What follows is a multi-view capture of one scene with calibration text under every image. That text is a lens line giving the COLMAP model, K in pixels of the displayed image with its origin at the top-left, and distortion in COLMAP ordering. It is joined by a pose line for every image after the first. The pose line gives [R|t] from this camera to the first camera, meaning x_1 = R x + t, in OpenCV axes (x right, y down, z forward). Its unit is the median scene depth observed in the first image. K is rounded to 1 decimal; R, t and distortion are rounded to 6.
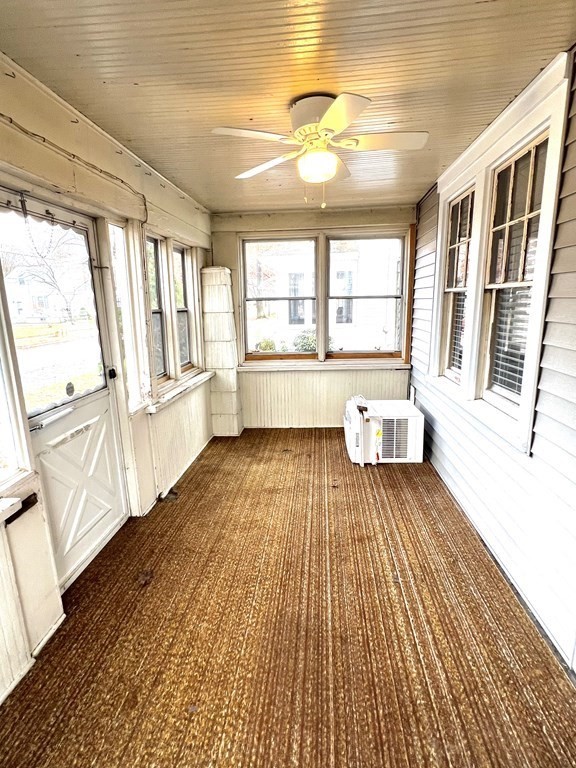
lens RADIAL K [[412.5, 0, 285.9], [0, 412.5, 387.3], [0, 0, 1]] dist [-0.001081, -0.000324]
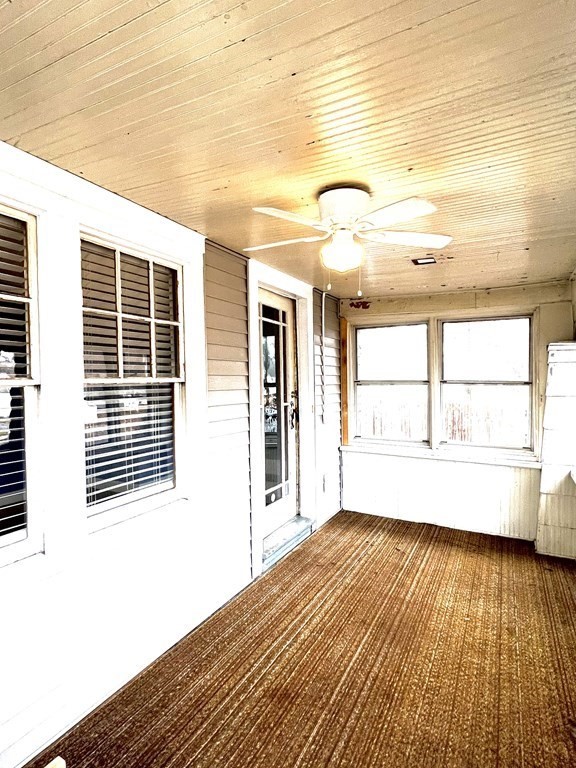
lens RADIAL K [[412.5, 0, 290.3], [0, 412.5, 386.1], [0, 0, 1]] dist [-0.001081, -0.000324]
pose [[-0.921094, 0.021845, 0.388726, -0.178062], [0.107486, 0.973891, 0.199960, -0.442305], [-0.374209, 0.225965, -0.899393, 1.974200]]
